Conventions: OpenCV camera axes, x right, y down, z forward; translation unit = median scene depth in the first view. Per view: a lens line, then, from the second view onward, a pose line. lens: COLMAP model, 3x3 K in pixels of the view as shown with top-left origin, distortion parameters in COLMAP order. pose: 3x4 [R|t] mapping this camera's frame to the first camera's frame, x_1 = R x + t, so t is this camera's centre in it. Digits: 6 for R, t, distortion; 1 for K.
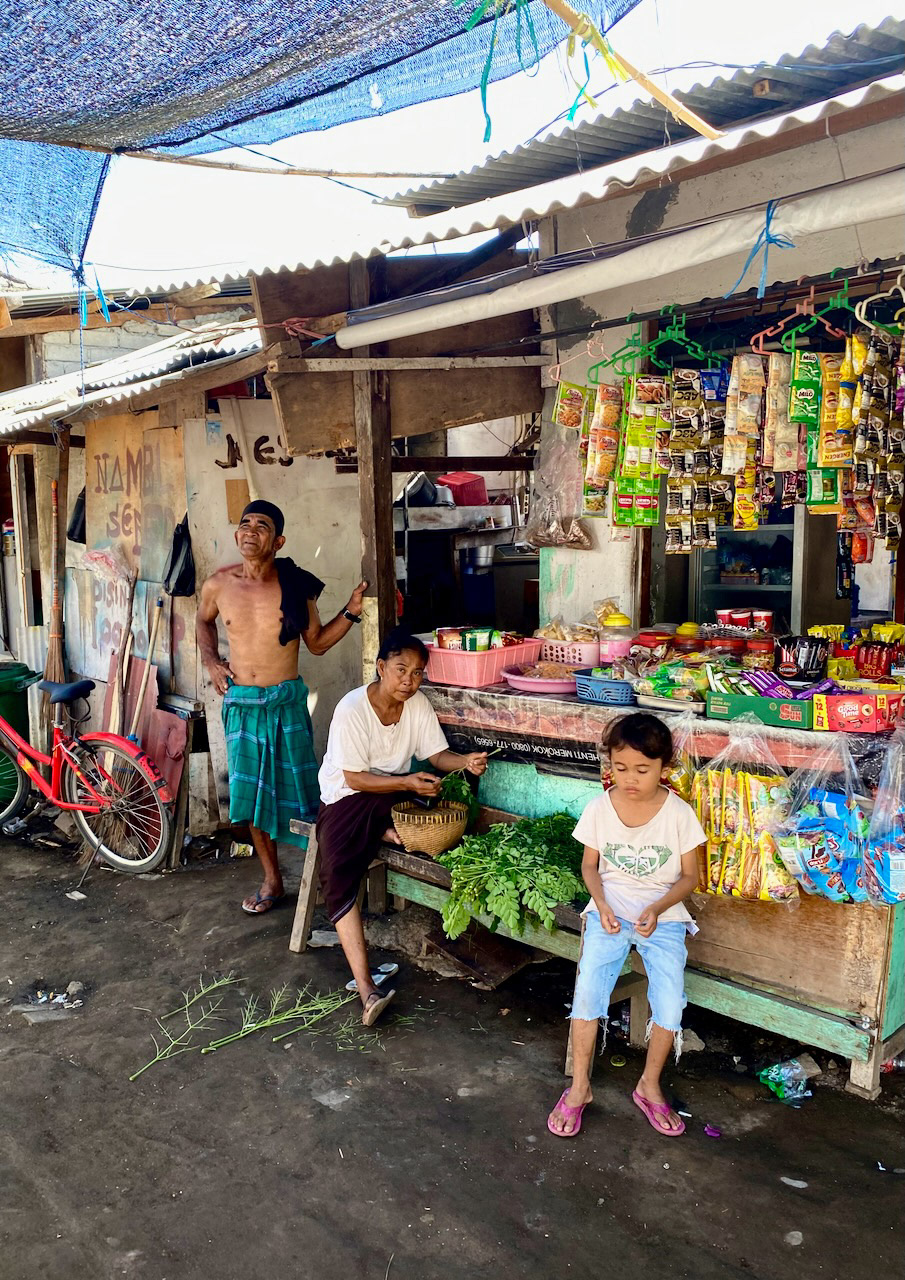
lens RADIAL K [[1070.1, 0, 372.7], [0, 1070.1, 684.3], [0, 0, 1]] dist [0.103704, -0.252715]
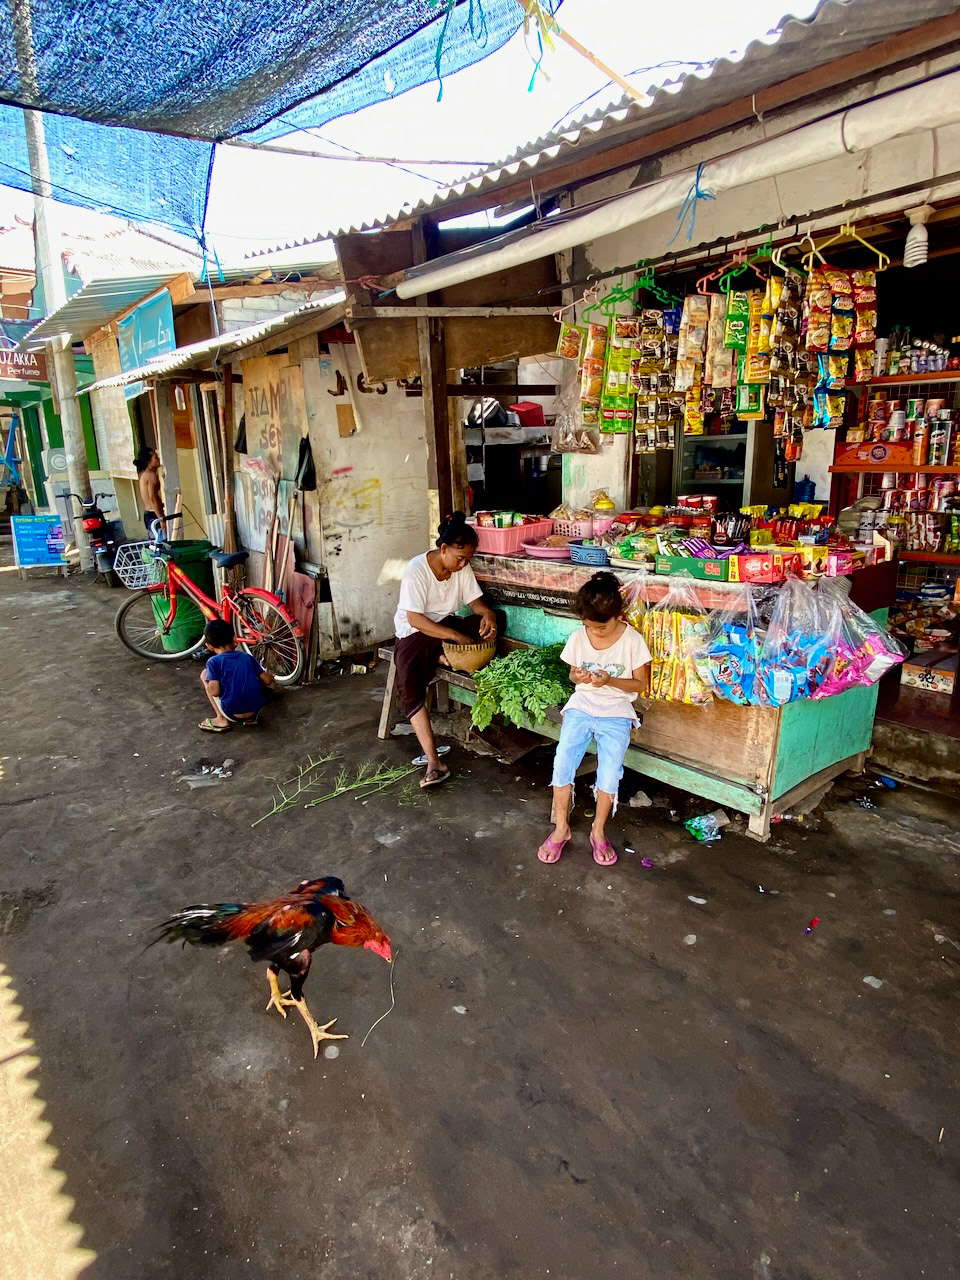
lens RADIAL K [[714.5, 0, 486.0], [0, 714.5, 638.5], [0, 0, 1]] dist [0.099643, -0.122347]
pose [[0.999850, -0.004532, -0.016725, 0.094796], [0.006372, 0.993726, 0.111657, 0.008112], [0.016114, -0.111747, 0.993606, 0.062429]]
